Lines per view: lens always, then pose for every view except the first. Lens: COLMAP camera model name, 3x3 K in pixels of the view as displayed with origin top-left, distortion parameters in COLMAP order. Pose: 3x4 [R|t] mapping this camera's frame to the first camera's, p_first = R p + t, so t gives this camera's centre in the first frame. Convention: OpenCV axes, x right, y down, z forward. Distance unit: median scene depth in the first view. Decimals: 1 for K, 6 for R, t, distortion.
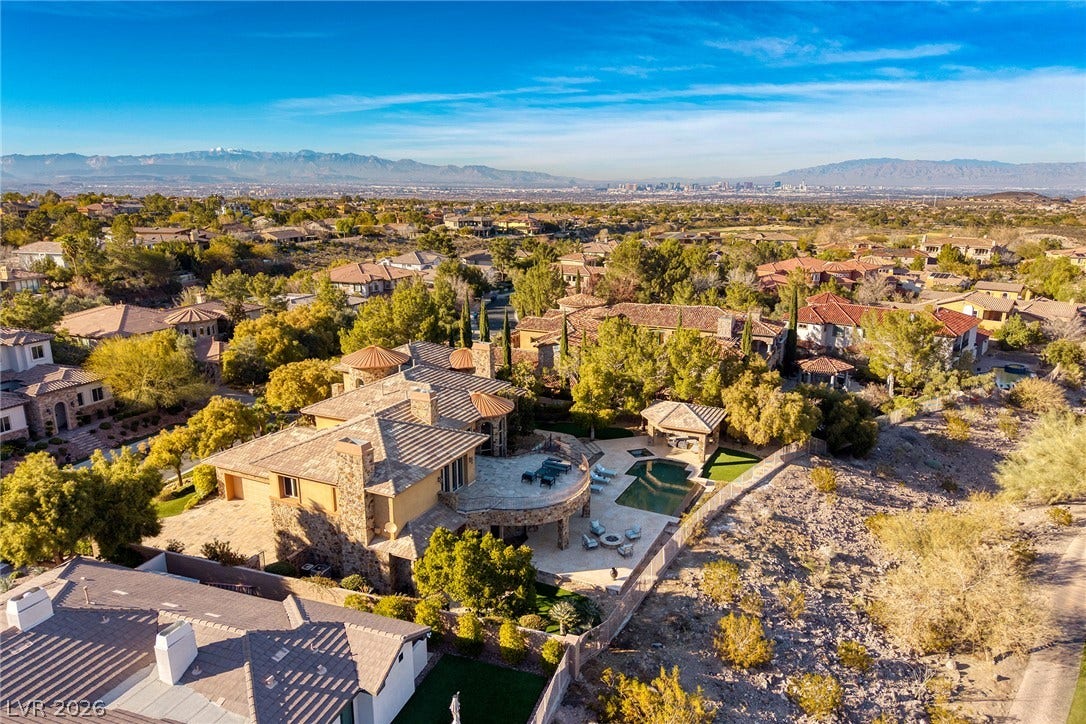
lens RADIAL K [[727.3, 0, 541.5], [0, 727.3, 363.3], [0, 0, 1]] dist [0.030078, -0.030634]
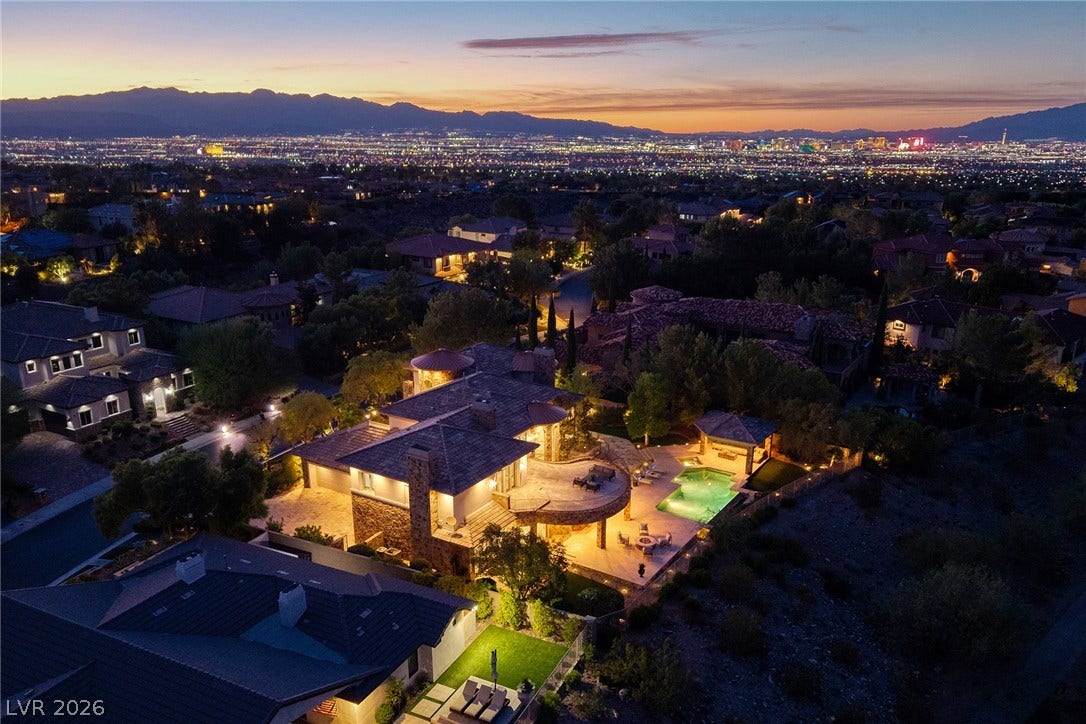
lens RADIAL K [[818.3, 0, 527.1], [0, 818.3, 361.9], [0, 0, 1]] dist [0.006069, 0.000450]
pose [[0.992093, 0.028877, -0.122135, 0.061139], [-0.025630, 0.999277, 0.028074, -0.065852], [0.122858, -0.024722, 0.992116, -0.262104]]
